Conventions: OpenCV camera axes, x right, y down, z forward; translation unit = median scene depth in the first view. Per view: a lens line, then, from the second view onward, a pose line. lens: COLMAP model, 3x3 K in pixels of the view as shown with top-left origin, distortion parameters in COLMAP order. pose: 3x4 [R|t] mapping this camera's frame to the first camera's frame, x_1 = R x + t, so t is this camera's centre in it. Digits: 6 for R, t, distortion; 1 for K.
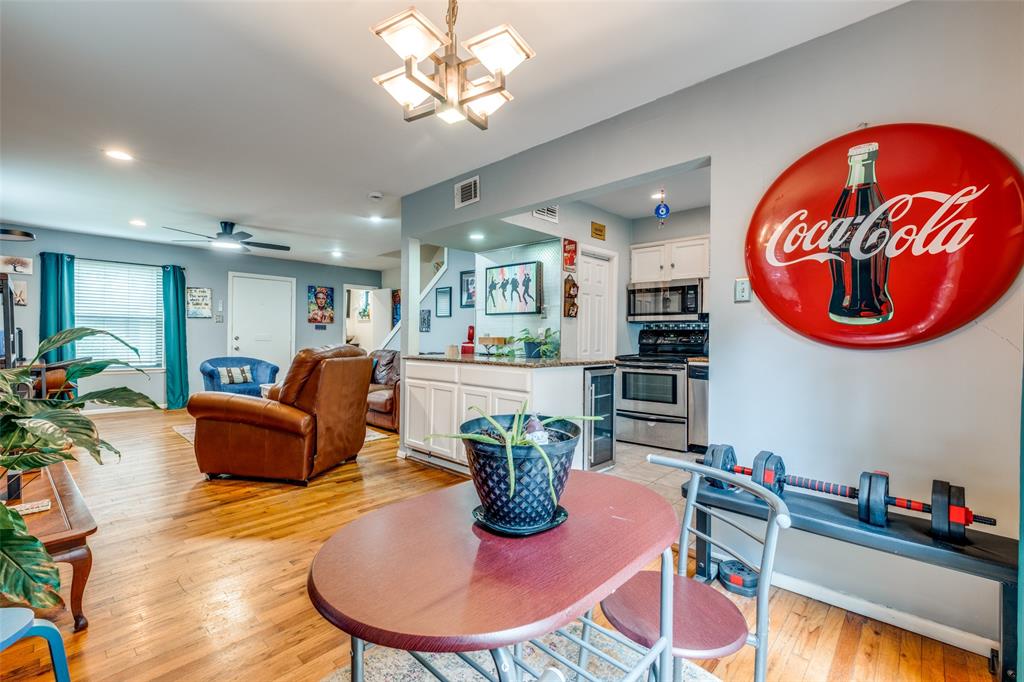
lens RADIAL K [[442.9, 0, 514.0], [0, 442.9, 335.8], [0, 0, 1]] dist [0.004508, -0.005491]
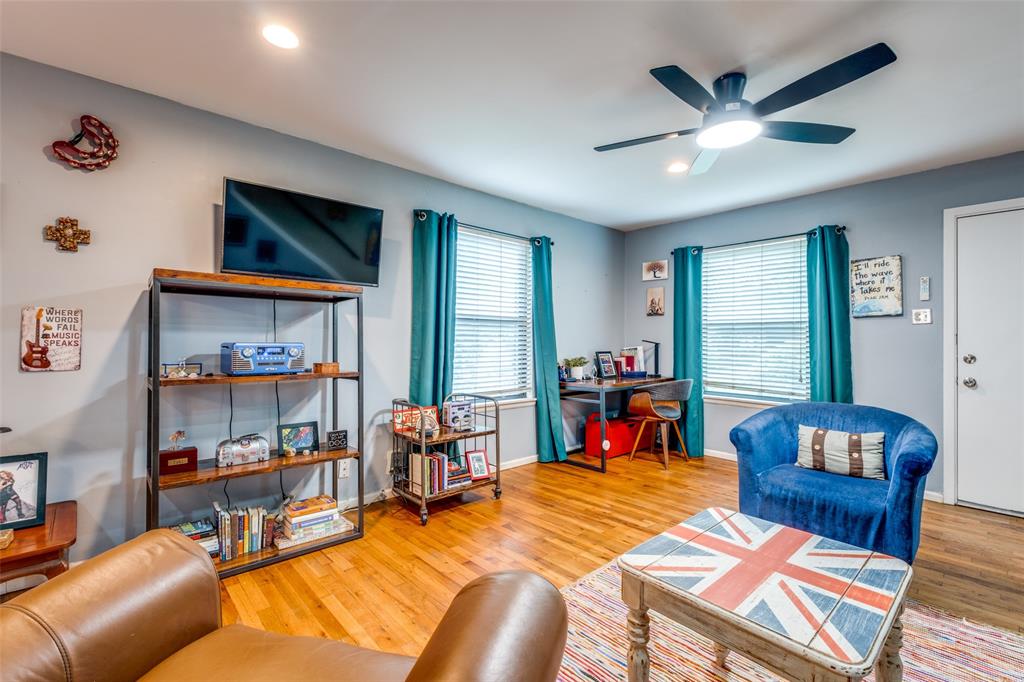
lens RADIAL K [[442.9, 0, 513.4], [0, 442.9, 336.4], [0, 0, 1]] dist [0.004508, -0.005491]
pose [[-0.095726, -0.020349, -0.995200, -0.235634], [-0.008354, 0.999772, -0.019639, -0.007001], [0.995373, 0.006434, -0.095875, 0.901123]]
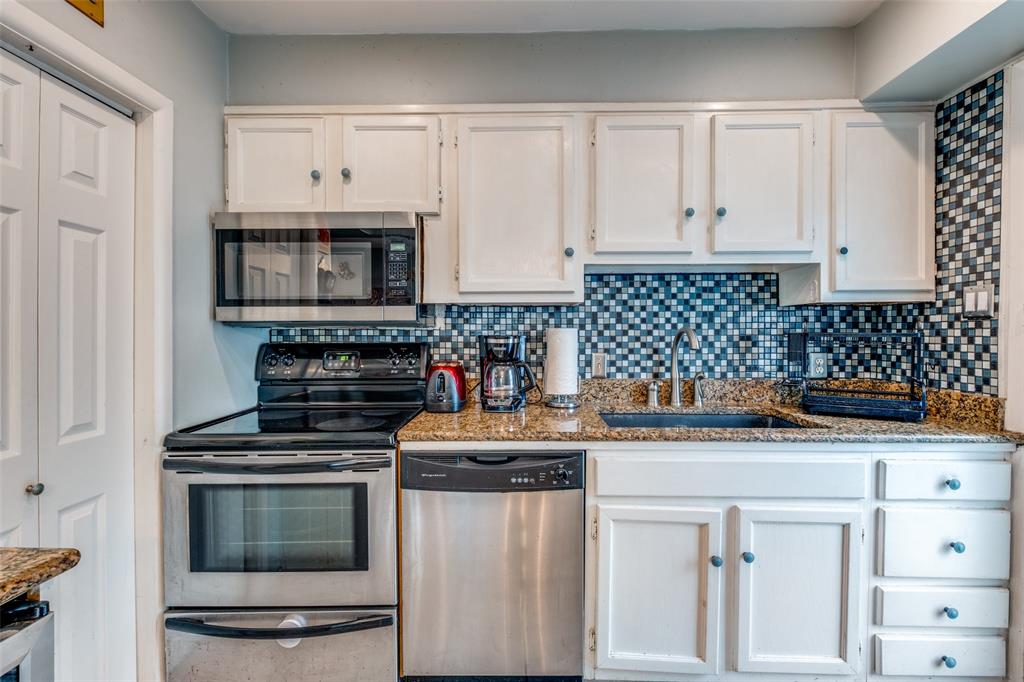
lens RADIAL K [[471.7, 0, 513.4], [0, 471.7, 336.4], [0, 0, 1]] dist [0.000709, -0.001034]
pose [[0.749927, -0.012579, 0.661401, 0.188108], [0.006444, 0.999911, 0.011710, -0.023937], [-0.661489, -0.004520, 0.749941, 0.575235]]
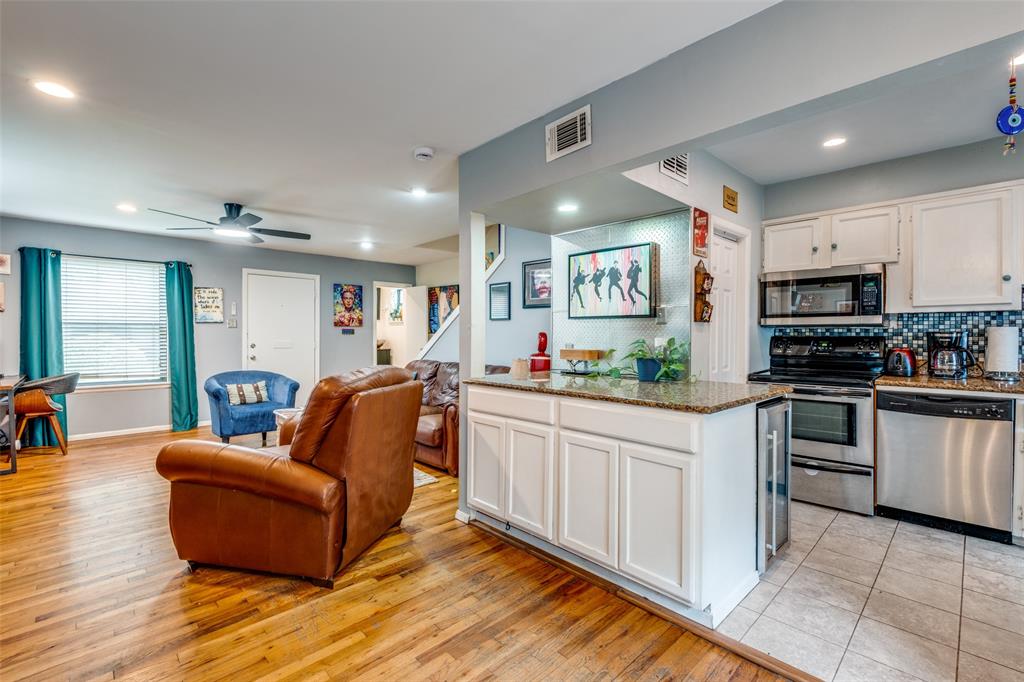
lens RADIAL K [[450.9, 0, 513.4], [0, 450.9, 335.9], [0, 0, 1]] dist [0.004343, -0.004572]
pose [[0.998294, -0.007217, -0.057942, -0.106984], [0.007528, 0.999958, 0.005151, -0.022103], [0.057903, -0.005578, 0.998307, 0.235850]]
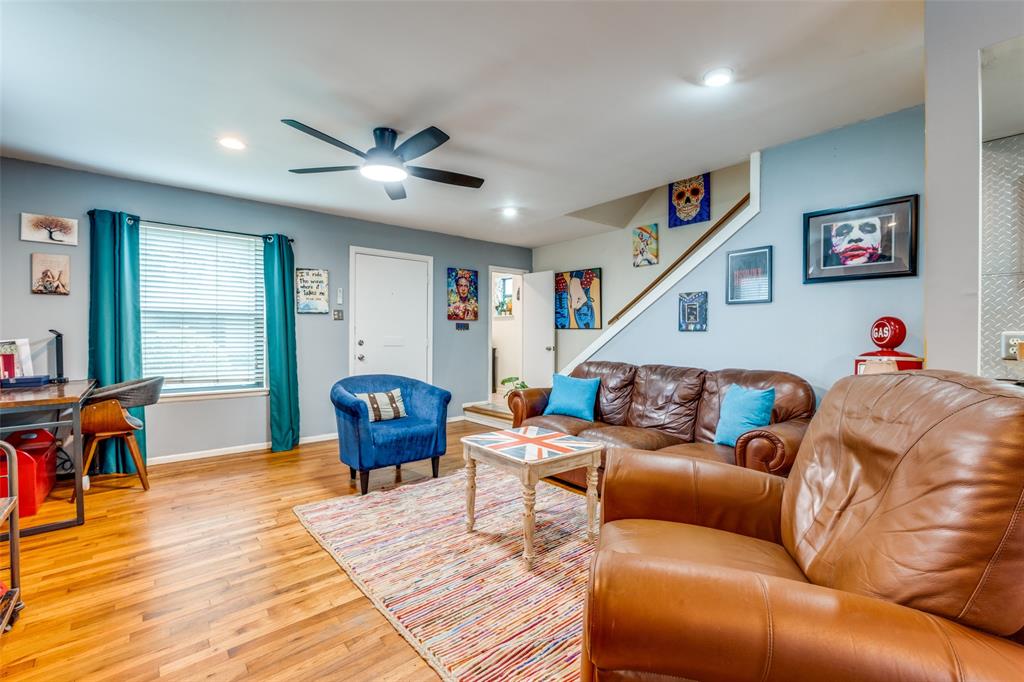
lens RADIAL K [[442.9, 0, 514.1], [0, 442.9, 336.1], [0, 0, 1]] dist [0.004508, -0.005491]
pose [[0.992565, -0.007058, -0.121509, -0.456377], [0.007164, 0.999974, 0.000437, -0.005837], [0.121503, -0.001304, 0.992590, 0.516885]]
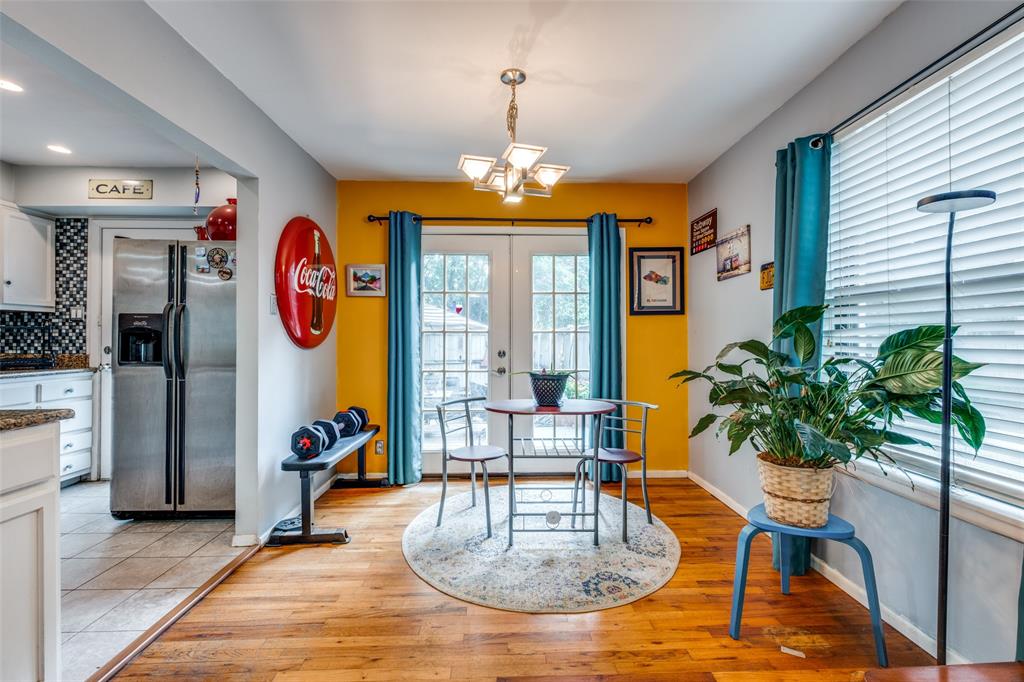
lens RADIAL K [[442.9, 0, 514.8], [0, 442.9, 336.9], [0, 0, 1]] dist [0.004508, -0.005491]
pose [[-0.700463, -0.002141, 0.713686, -0.360882], [-0.002470, 0.999997, 0.000575, -0.007111], [-0.713685, -0.001360, -0.700466, 0.604594]]
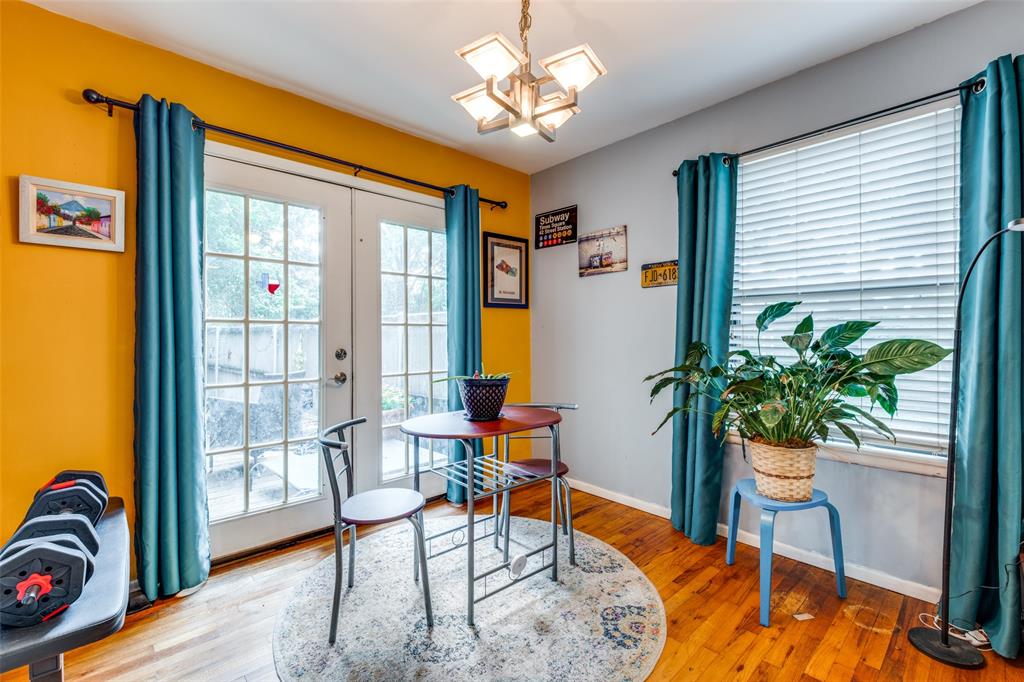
lens RADIAL K [[442.9, 0, 517.5], [0, 442.9, 336.5], [0, 0, 1]] dist [0.004508, -0.005491]
pose [[-0.996610, -0.004472, 0.082145, -0.062488], [-0.004244, 0.999987, 0.002955, -0.001485], [-0.082157, 0.002597, -0.996616, 0.604474]]
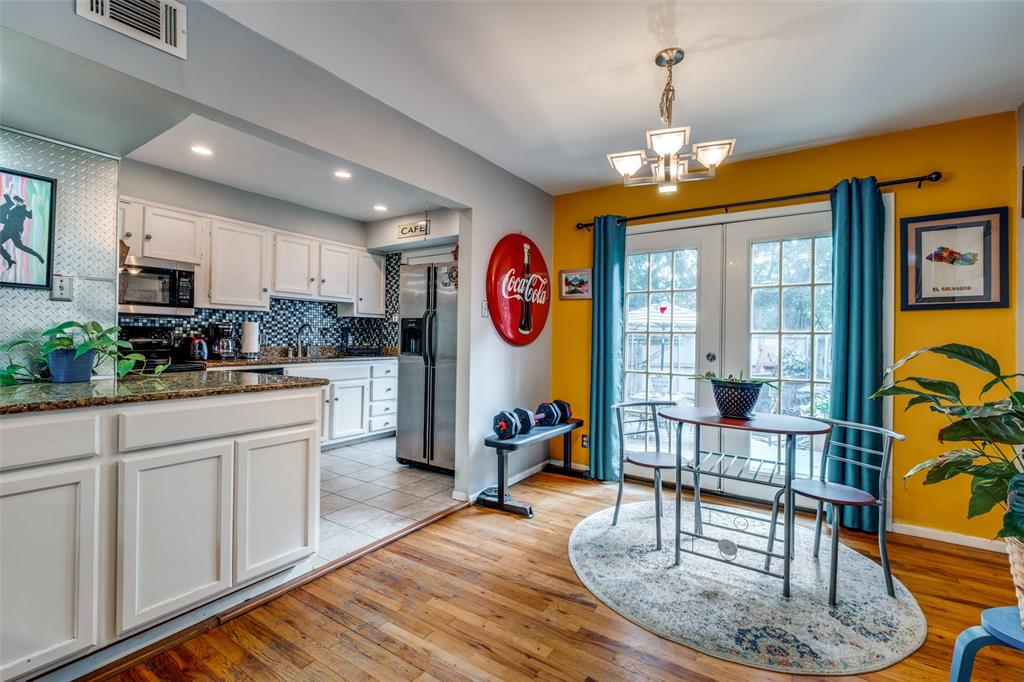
lens RADIAL K [[442.9, 0, 514.7], [0, 442.9, 337.2], [0, 0, 1]] dist [0.004508, -0.005491]
pose [[-0.163766, -0.004686, 0.986488, -0.426821], [-0.013558, 0.999905, 0.002499, -0.005930], [-0.986406, -0.012965, -0.163814, 0.500623]]
